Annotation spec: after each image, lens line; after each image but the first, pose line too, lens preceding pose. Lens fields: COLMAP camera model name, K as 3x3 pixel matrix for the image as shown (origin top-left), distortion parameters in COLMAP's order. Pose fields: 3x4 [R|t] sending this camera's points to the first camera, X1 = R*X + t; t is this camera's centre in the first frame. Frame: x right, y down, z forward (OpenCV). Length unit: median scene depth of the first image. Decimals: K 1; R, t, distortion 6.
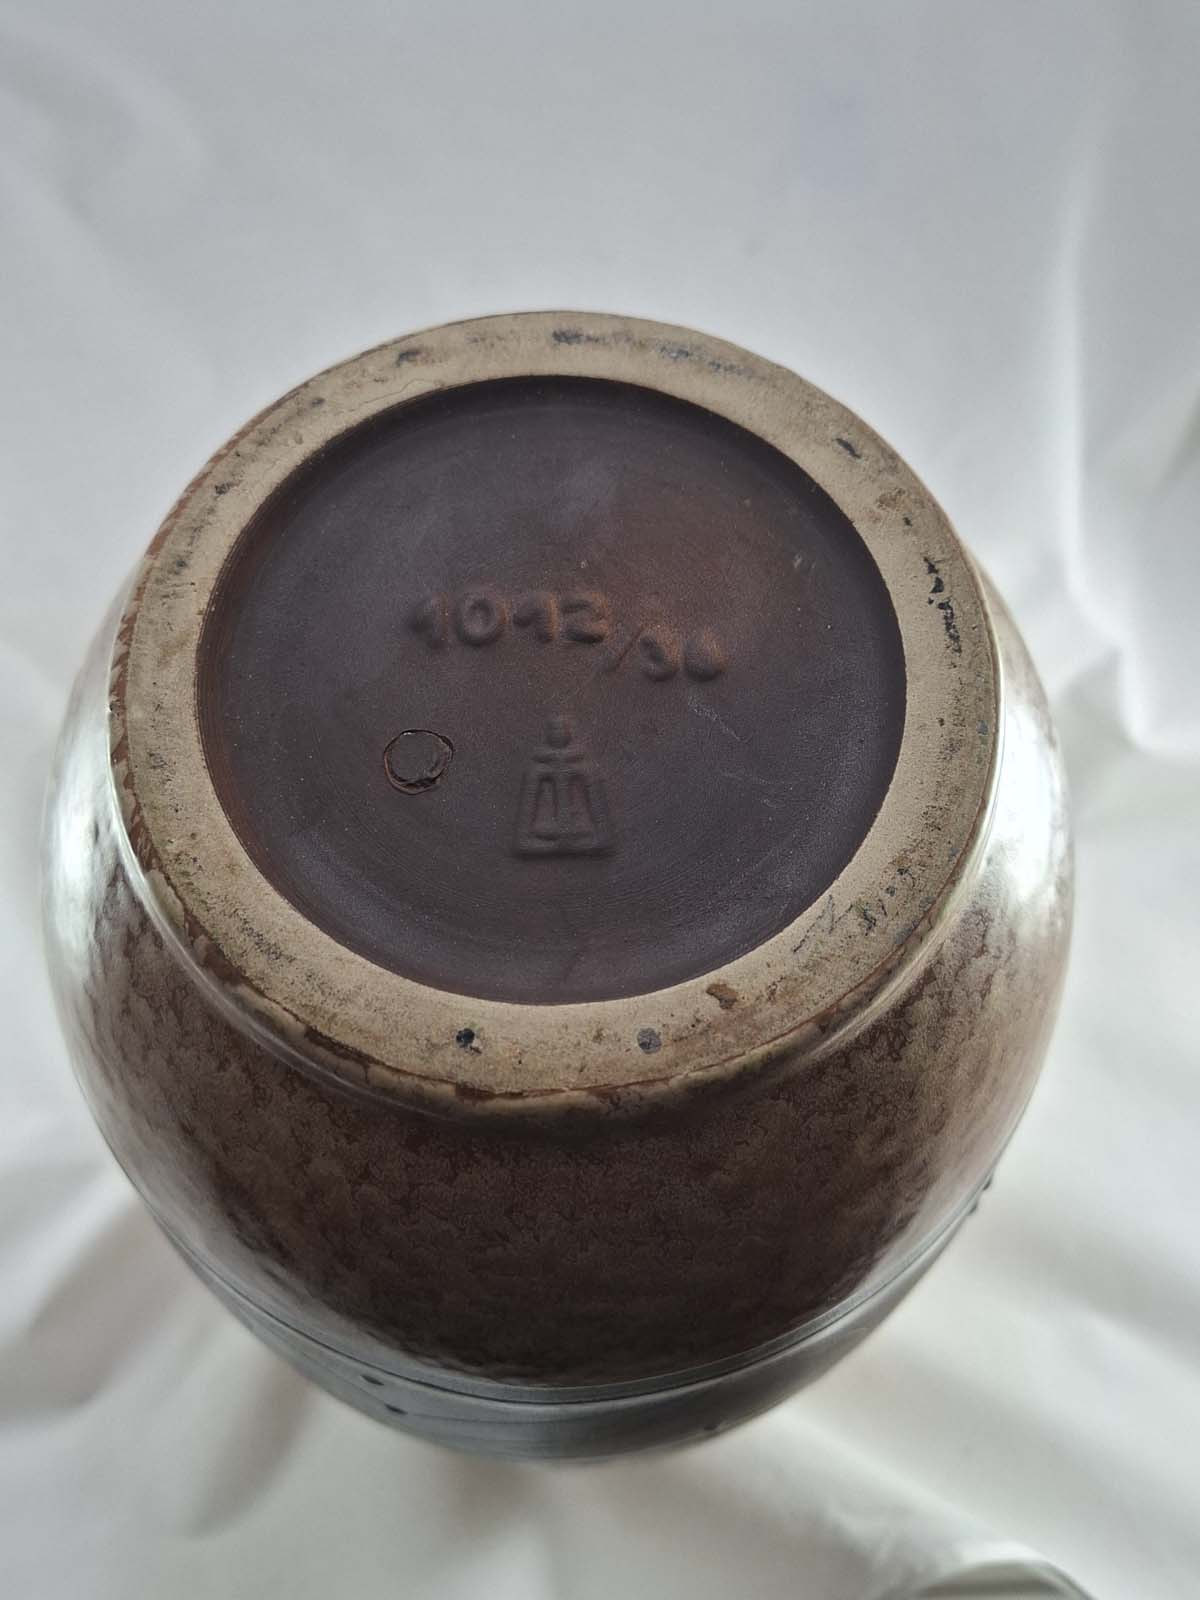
lens RADIAL K [[1340.8, 0, 600.0], [0, 1340.8, 800.0], [0, 0, 1]] dist [0.085256, -0.259108]
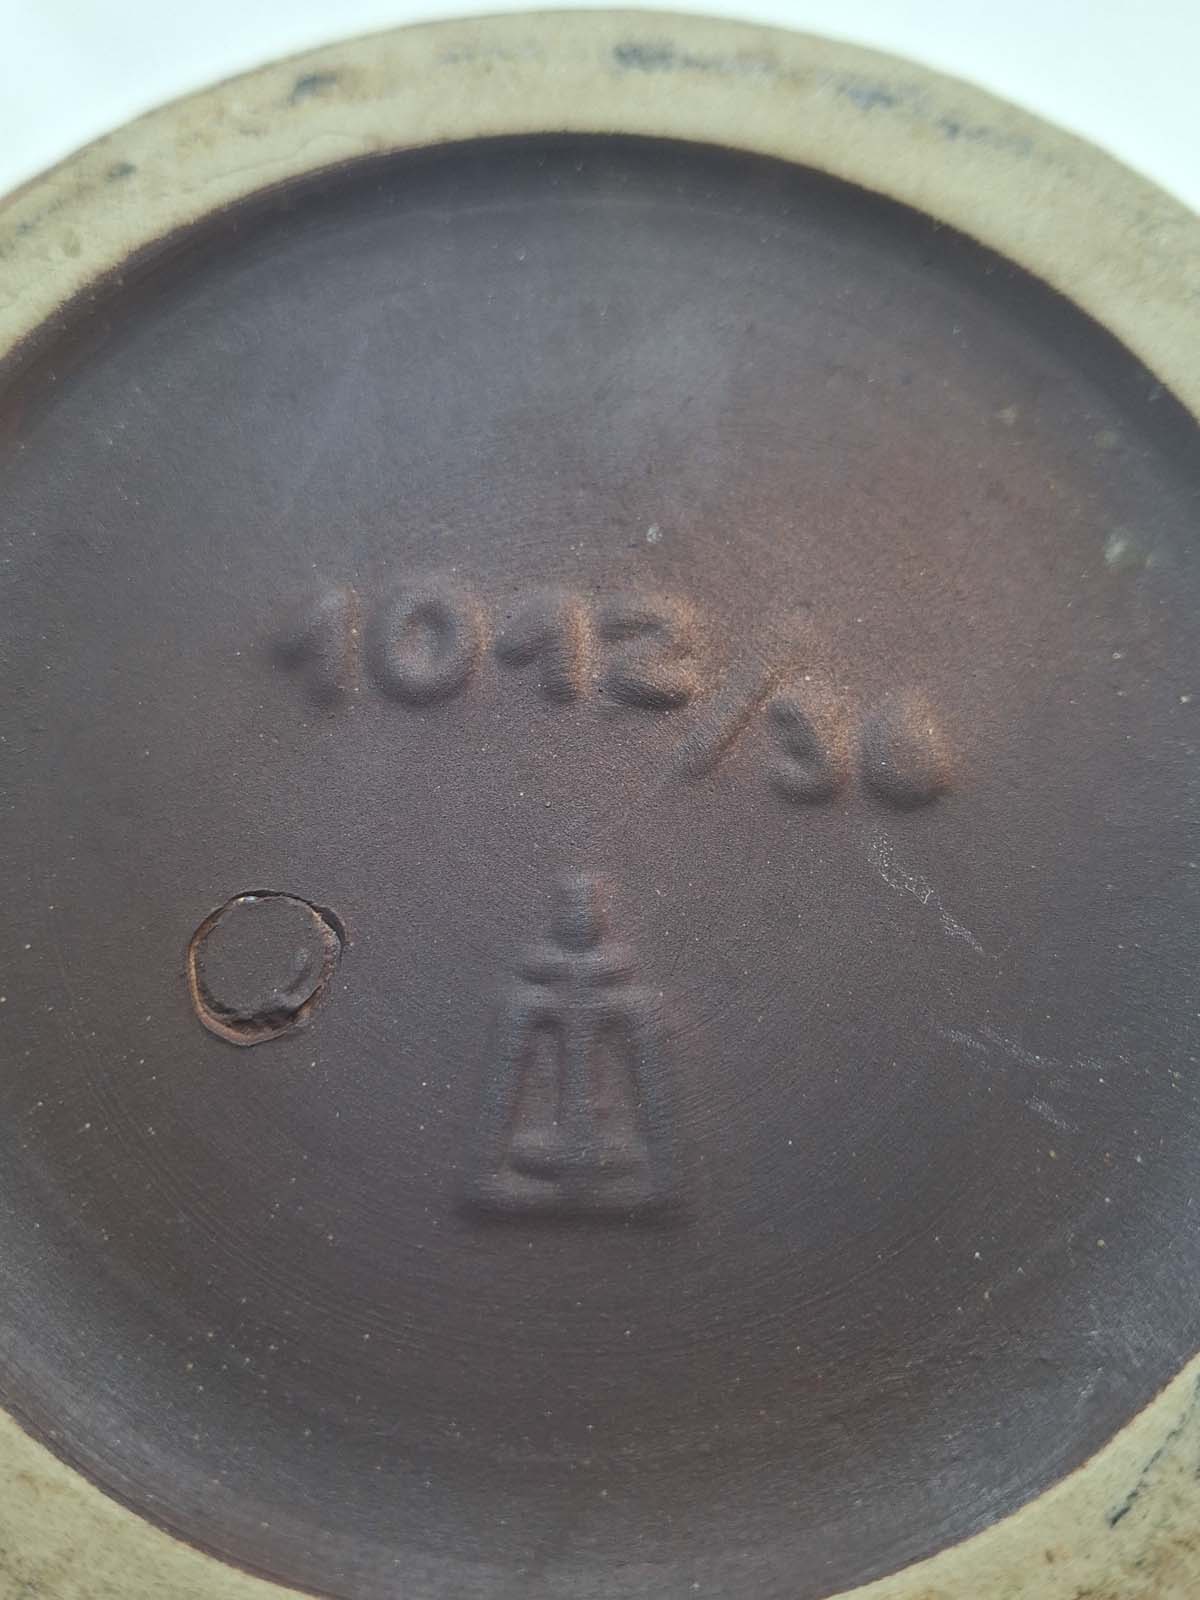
lens RADIAL K [[1340.8, 0, 600.0], [0, 1340.8, 800.0], [0, 0, 1]] dist [0.085256, -0.259108]
pose [[0.997982, 0.051941, -0.036526, -0.008778], [-0.049583, 0.996797, 0.062740, -0.112556], [0.039668, -0.060802, 0.997361, 0.530428]]
